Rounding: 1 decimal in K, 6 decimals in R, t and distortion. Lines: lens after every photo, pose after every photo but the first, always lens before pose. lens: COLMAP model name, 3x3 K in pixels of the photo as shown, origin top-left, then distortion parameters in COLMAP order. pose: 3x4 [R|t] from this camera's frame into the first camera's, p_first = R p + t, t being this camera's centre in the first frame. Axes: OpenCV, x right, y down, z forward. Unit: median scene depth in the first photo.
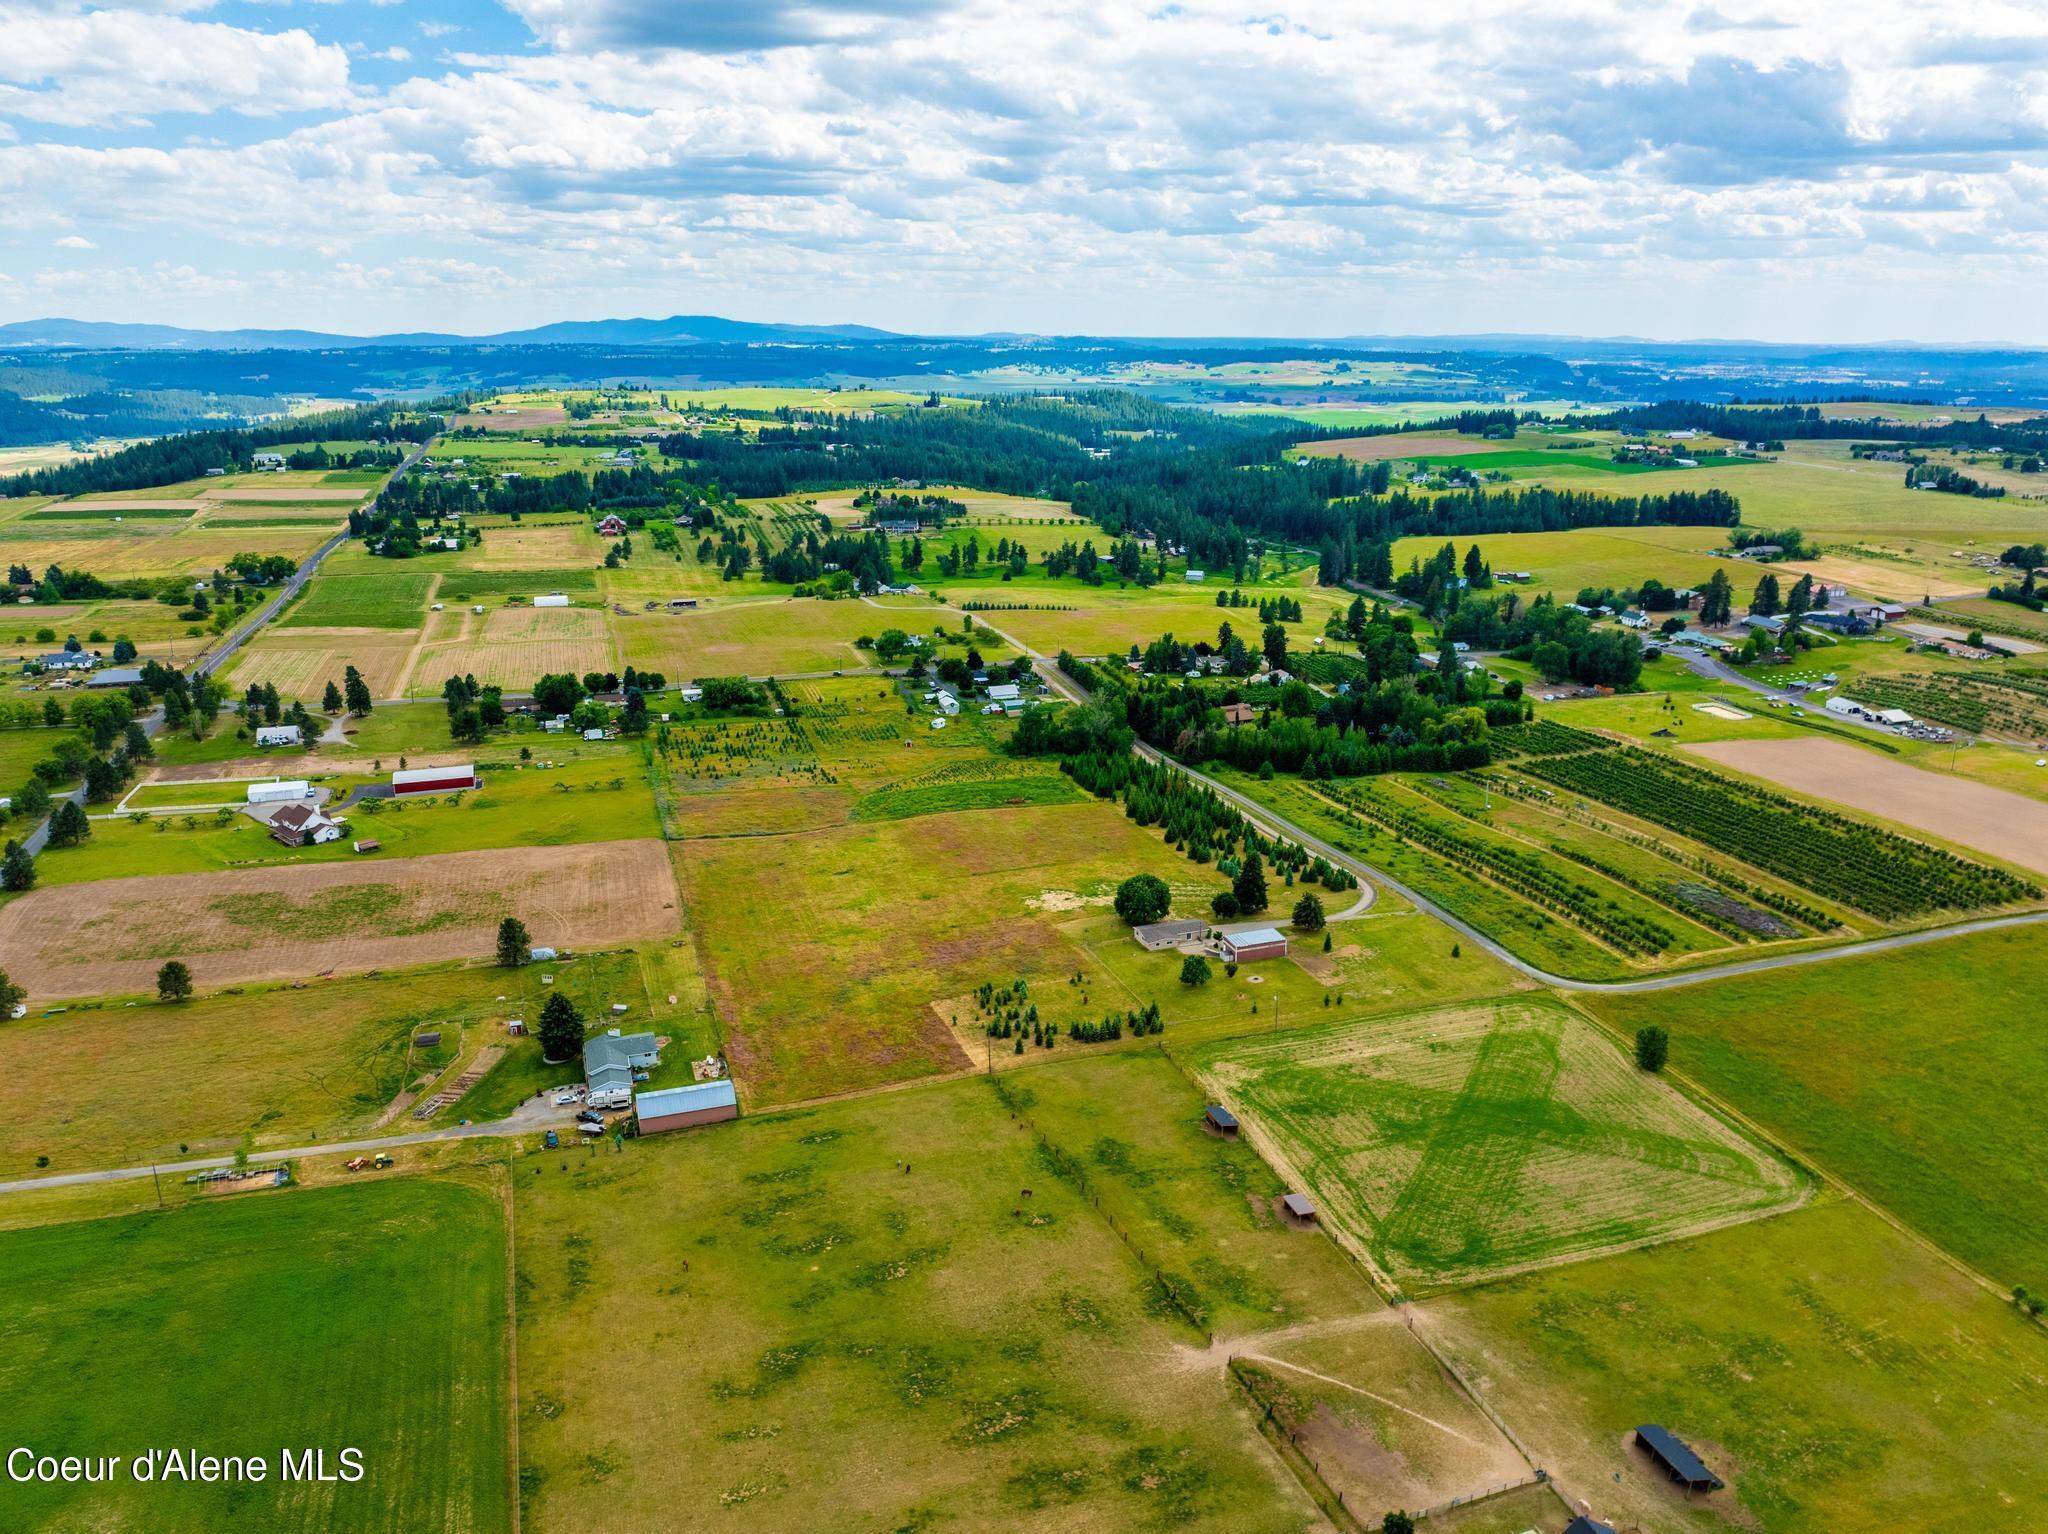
lens RADIAL K [[1452.9, 0, 1030.1], [0, 1452.9, 724.6], [0, 0, 1]] dist [-0.039665, 0.000946]
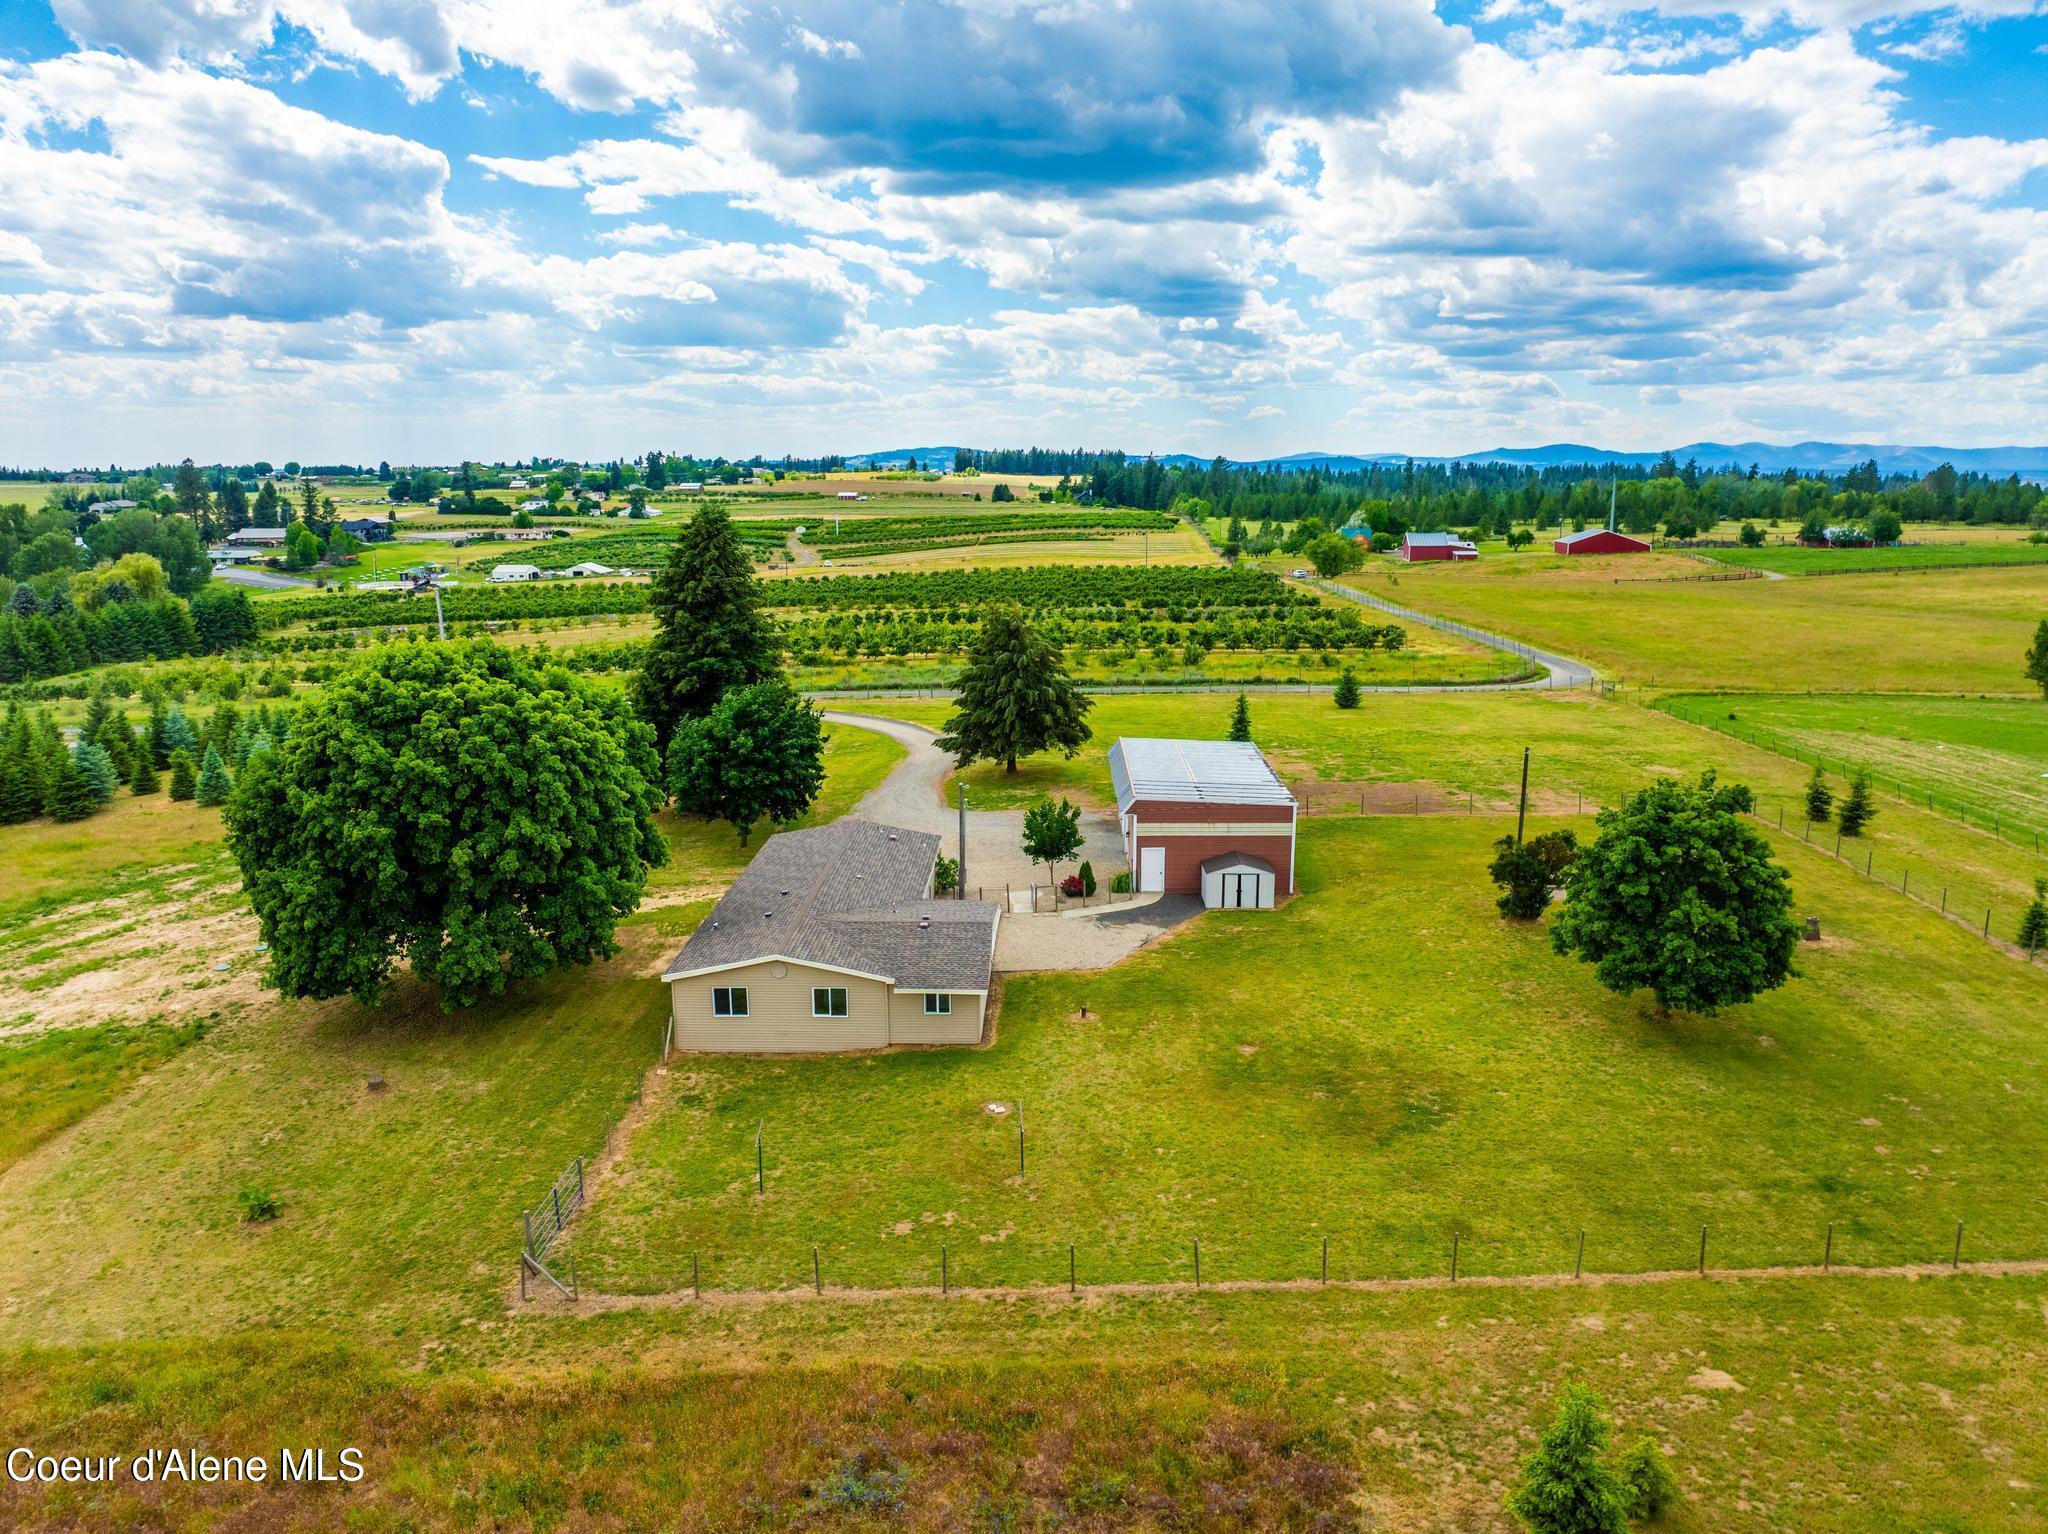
lens RADIAL K [[1438.1, 0, 1035.4], [0, 1438.1, 757.8], [0, 0, 1]] dist [-0.042442, 0.000040]
pose [[0.346960, -0.190987, 0.918228, -0.026369], [0.250021, 0.962452, 0.105713, 0.114400], [-0.903940, 0.192898, 0.381684, 0.903246]]
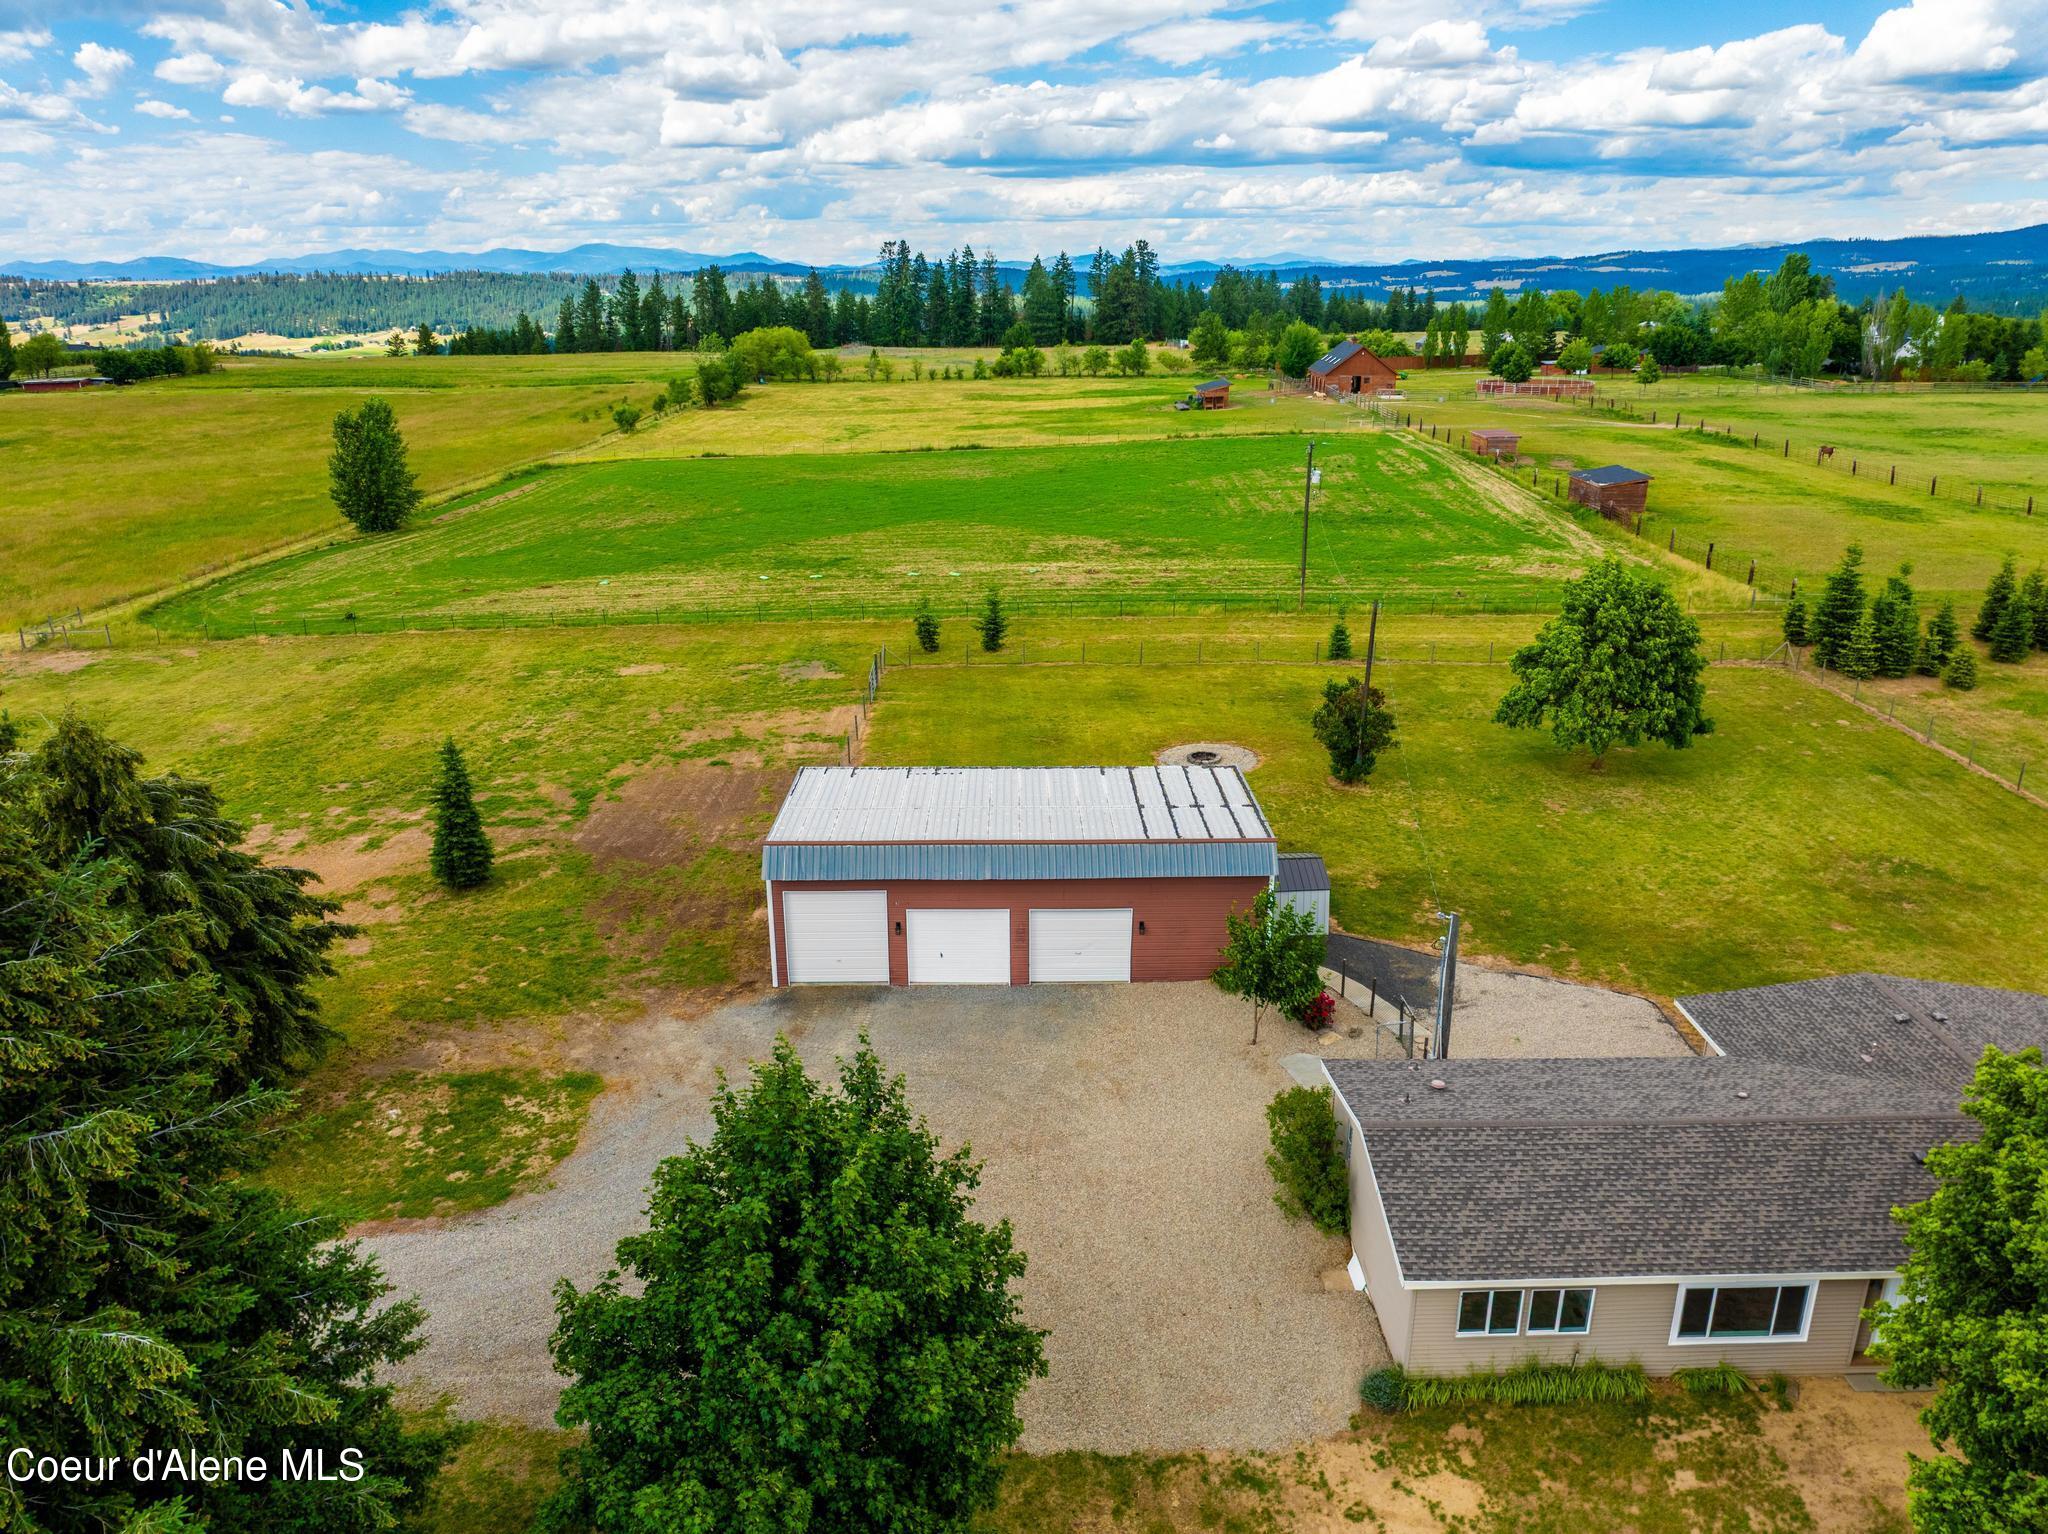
lens RADIAL K [[1452.9, 0, 1030.1], [0, 1452.9, 724.6], [0, 0, 1]] dist [-0.039665, 0.000946]
pose [[-0.945437, -0.096566, 0.311167, 0.112768], [0.086371, 0.846609, 0.525161, 0.075608], [-0.314149, 0.523382, -0.792074, 1.040254]]
